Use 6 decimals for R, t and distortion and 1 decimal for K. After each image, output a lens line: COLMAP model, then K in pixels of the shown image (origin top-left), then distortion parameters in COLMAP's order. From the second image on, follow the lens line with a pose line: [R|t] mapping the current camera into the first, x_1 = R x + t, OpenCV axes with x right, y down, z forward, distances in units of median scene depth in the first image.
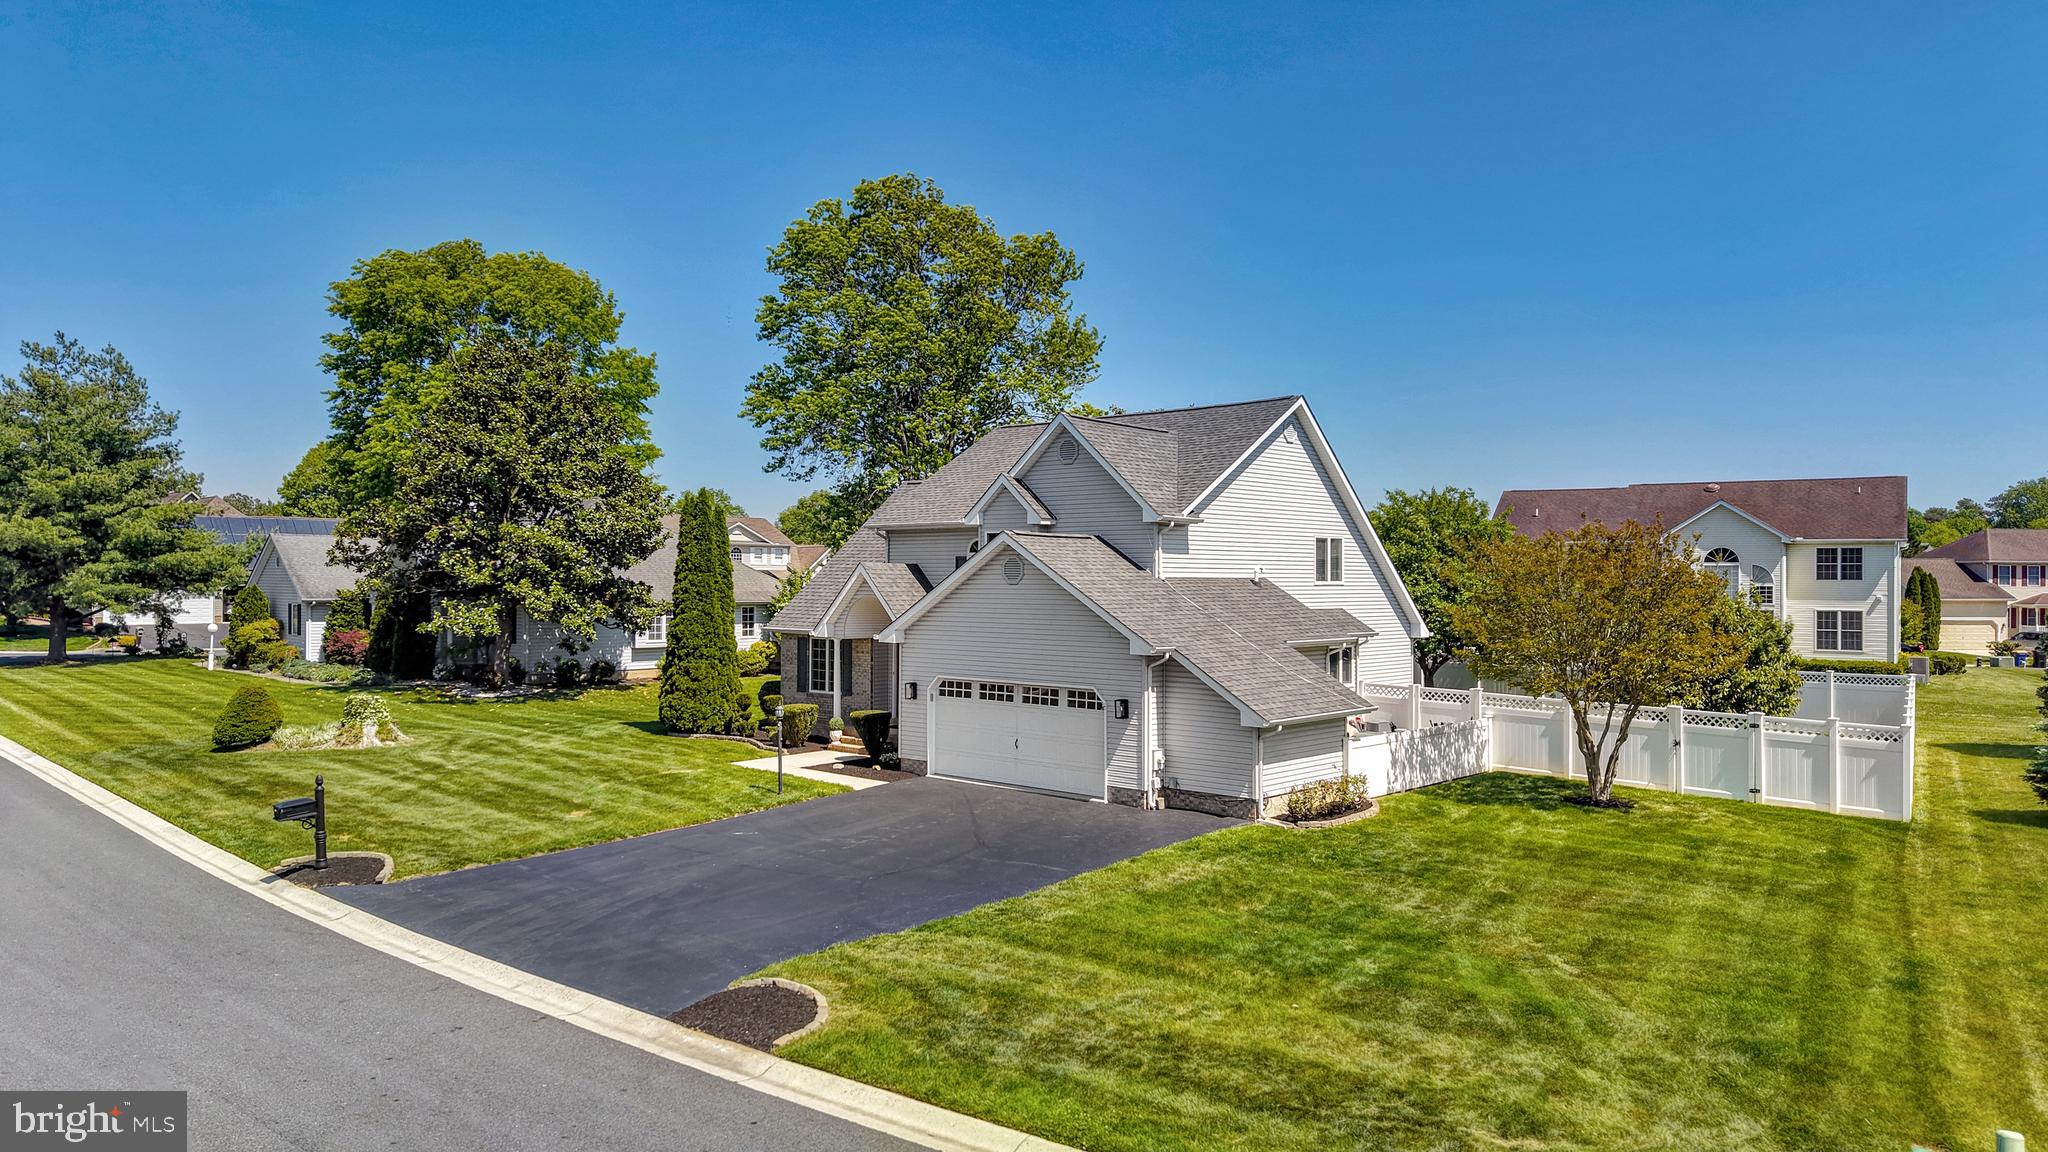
lens RADIAL K [[1359.5, 0, 1024.0], [0, 1359.5, 576.0], [0, 0, 1]] dist [0.049635, -0.066695]
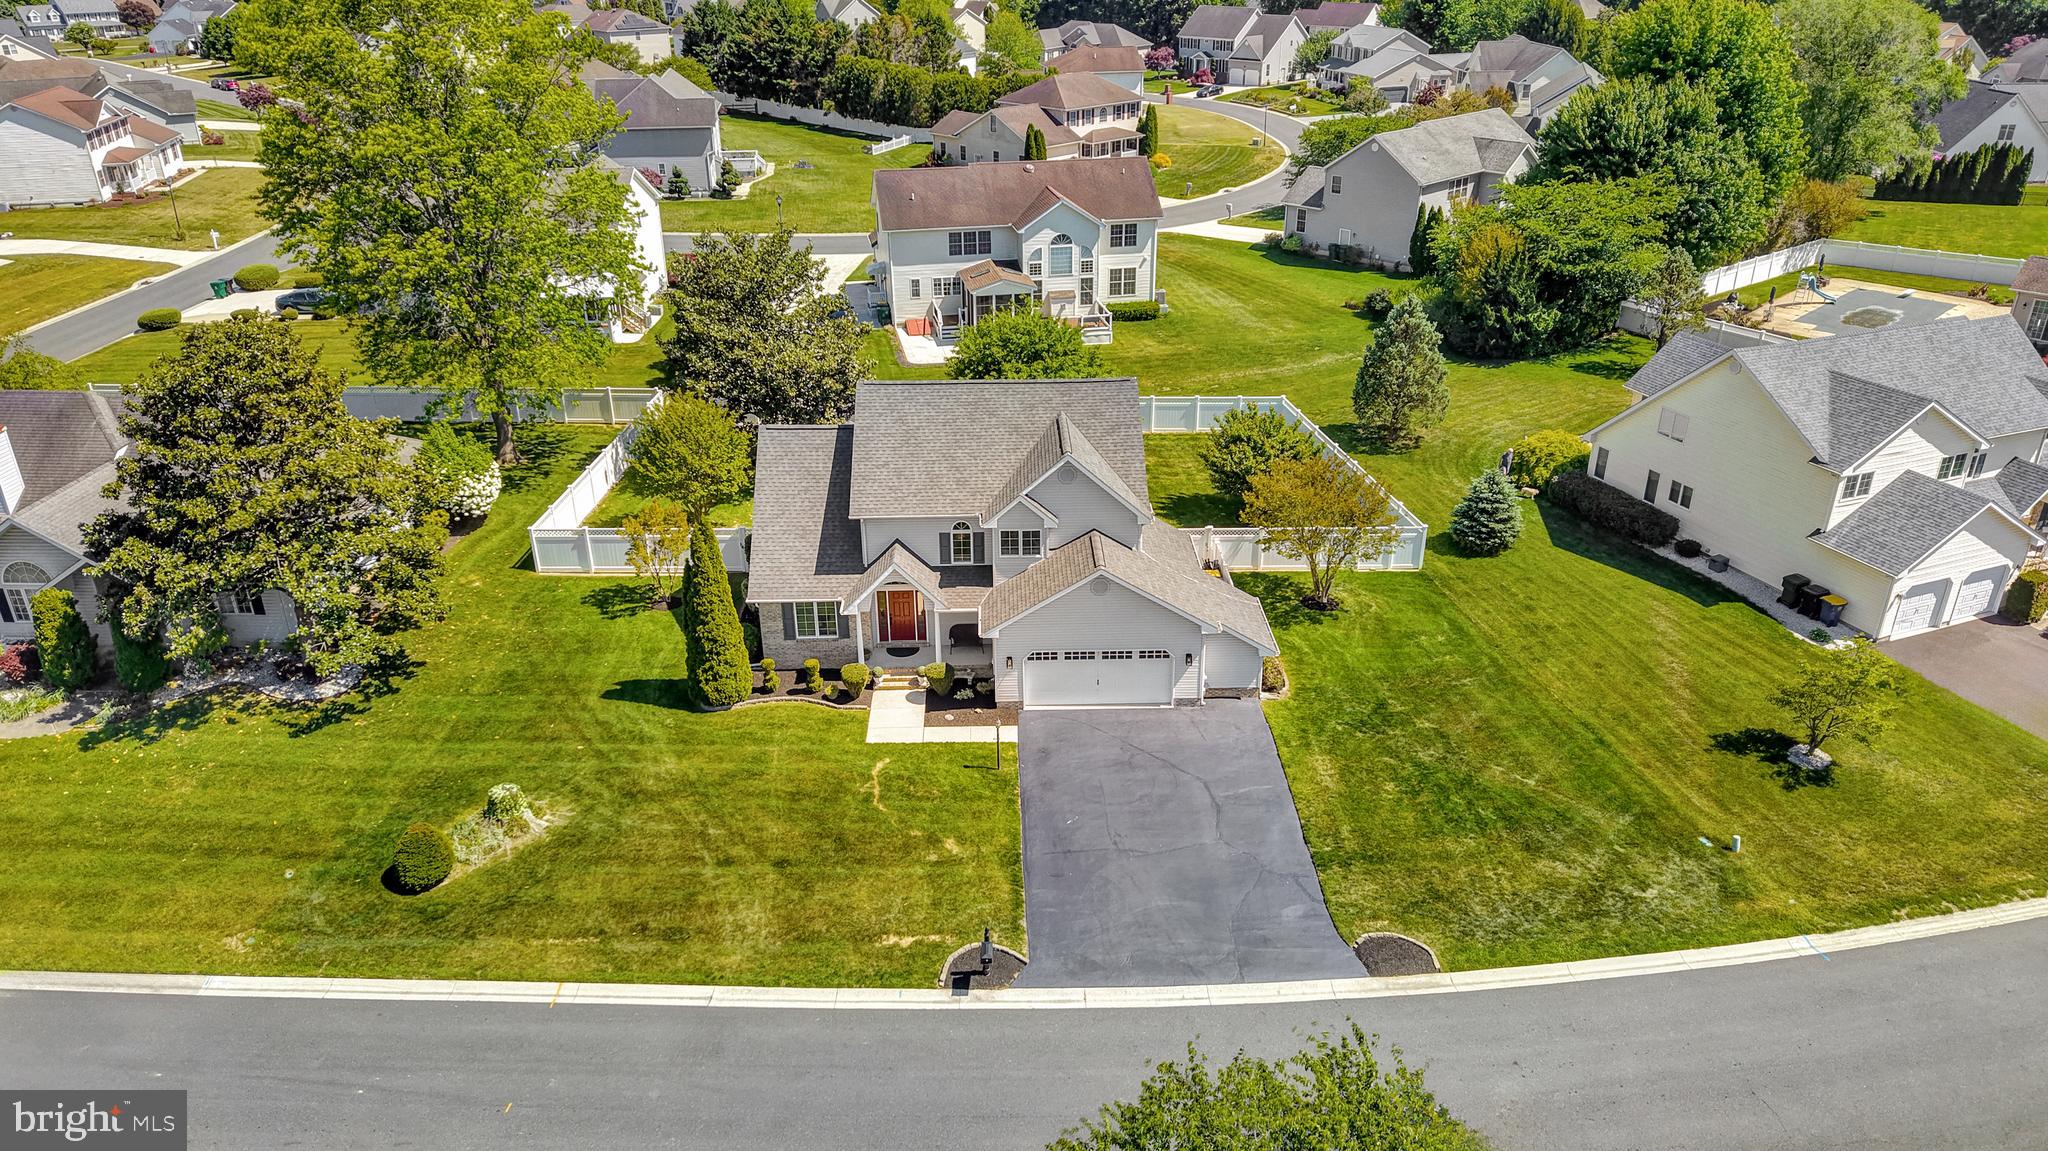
lens RADIAL K [[1359.5, 0, 1024.0], [0, 1359.5, 575.5], [0, 0, 1]] dist [0.049635, -0.066695]
pose [[0.714386, -0.318298, 0.623169, -0.963720], [-0.002056, 0.889598, 0.456739, -0.677205], [-0.699749, -0.327569, 0.634862, 0.077861]]
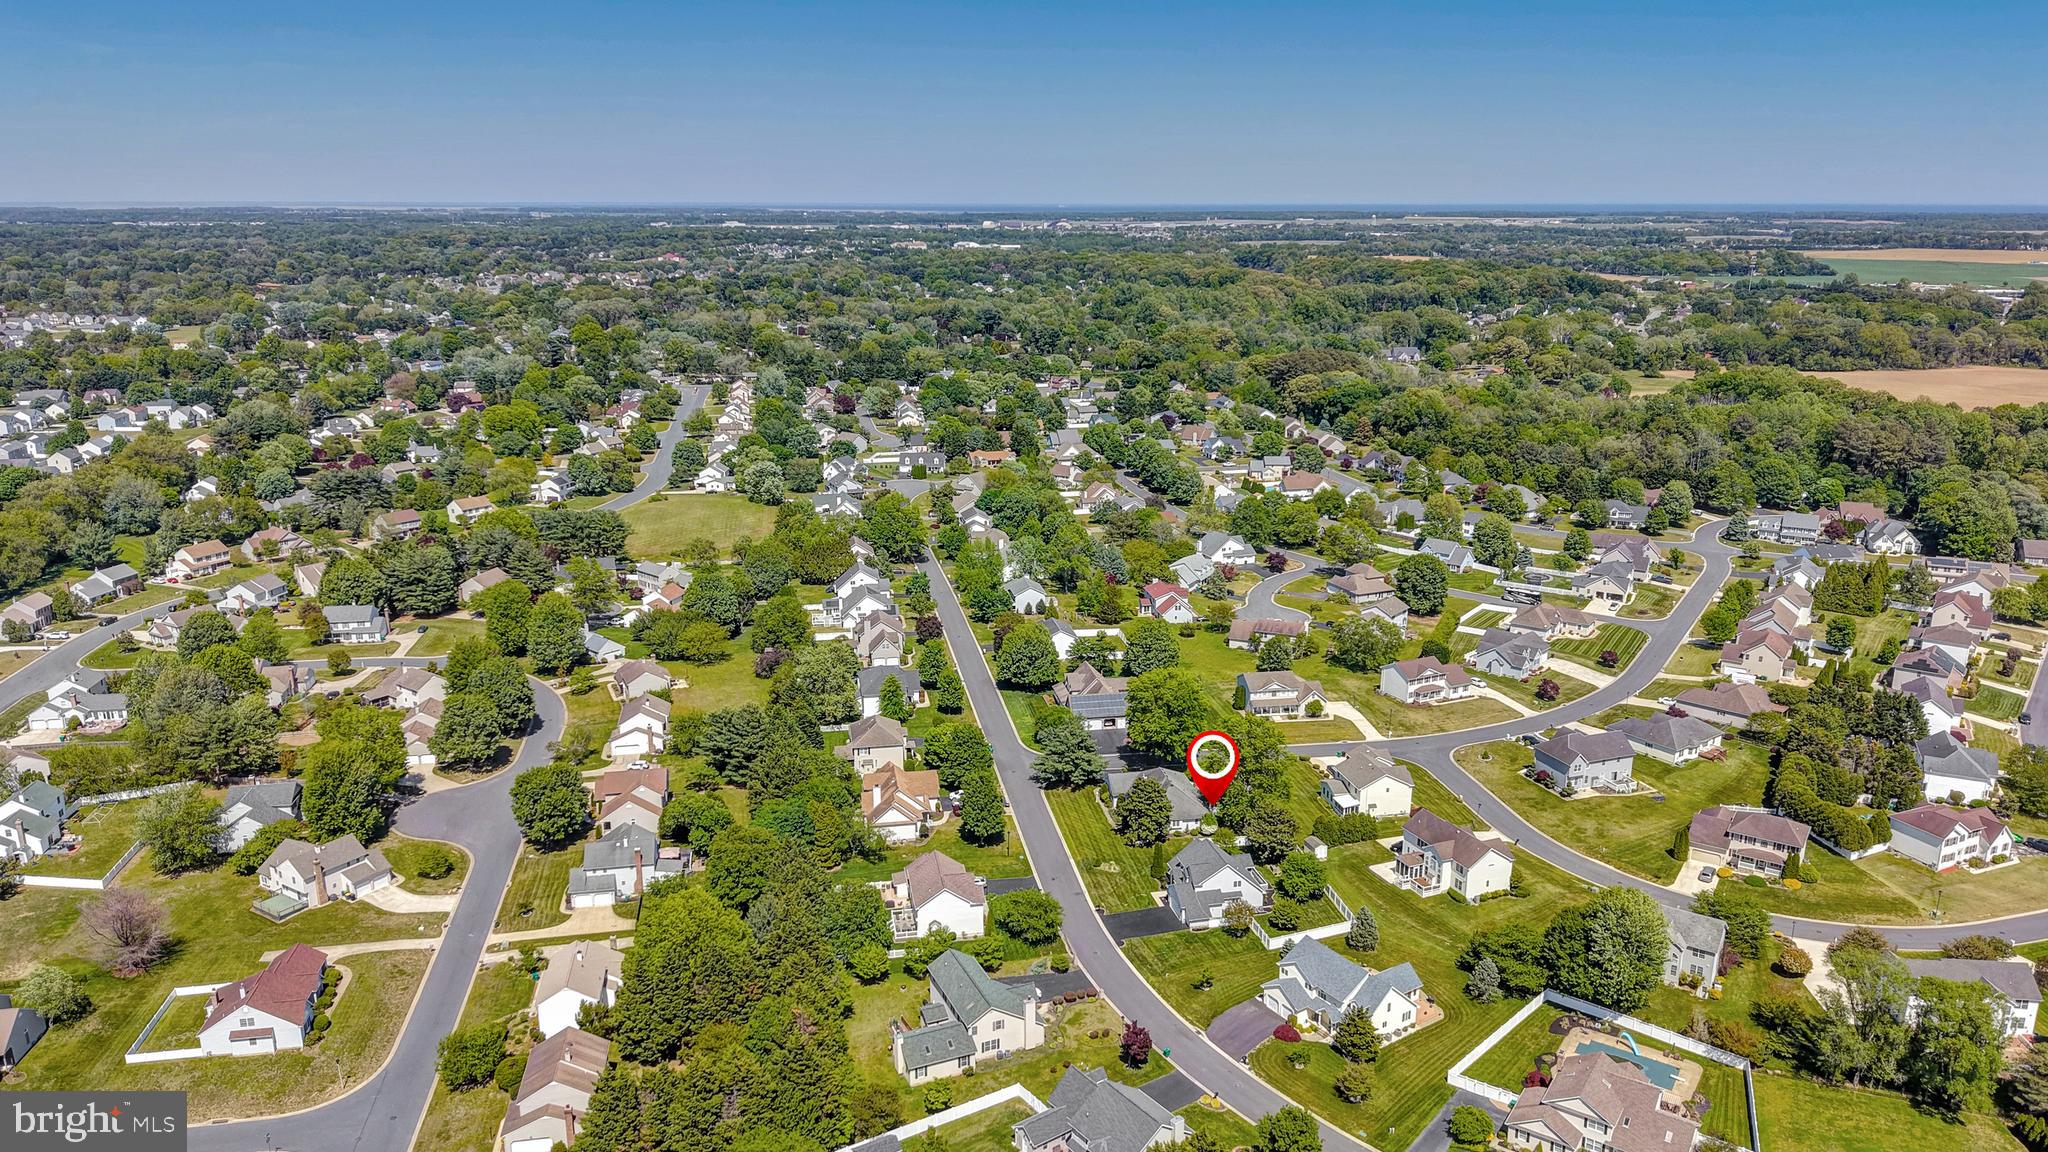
lens RADIAL K [[1383.9, 0, 1024.0], [0, 1383.9, 576.0], [0, 0, 1]] dist [0.006287, -0.001787]
pose [[0.822027, 0.136465, -0.552855, 3.199848], [0.027972, 0.960012, 0.278558, -3.808756], [0.568761, -0.244446, 0.785339, -5.097455]]
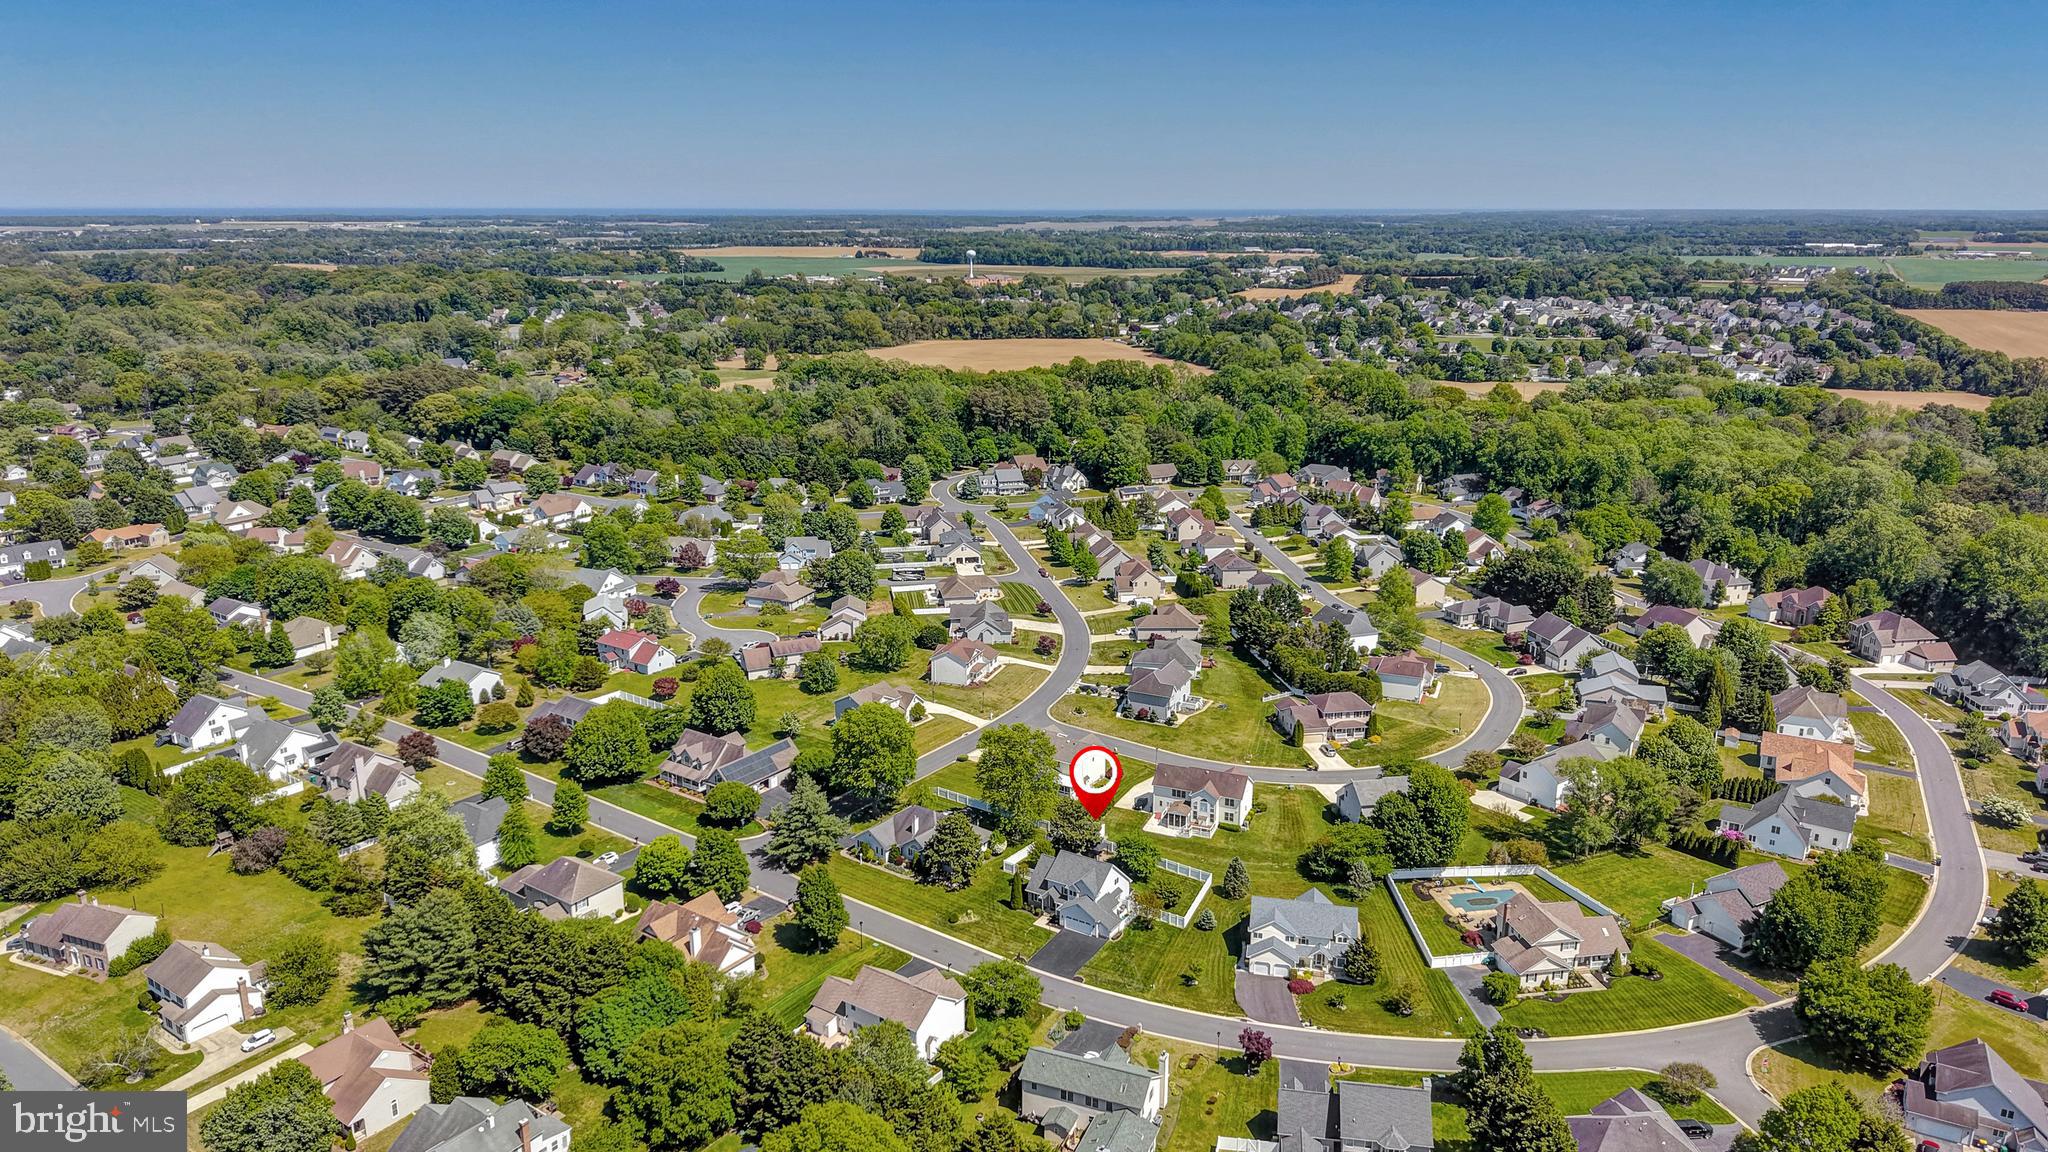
lens RADIAL K [[1383.9, 0, 1024.0], [0, 1383.9, 576.0], [0, 0, 1]] dist [0.006287, -0.001787]
pose [[0.982558, -0.056092, 0.177294, -1.521853], [0.002596, 0.957467, 0.288531, -3.832445], [-0.185938, -0.283039, 0.940913, -5.461155]]
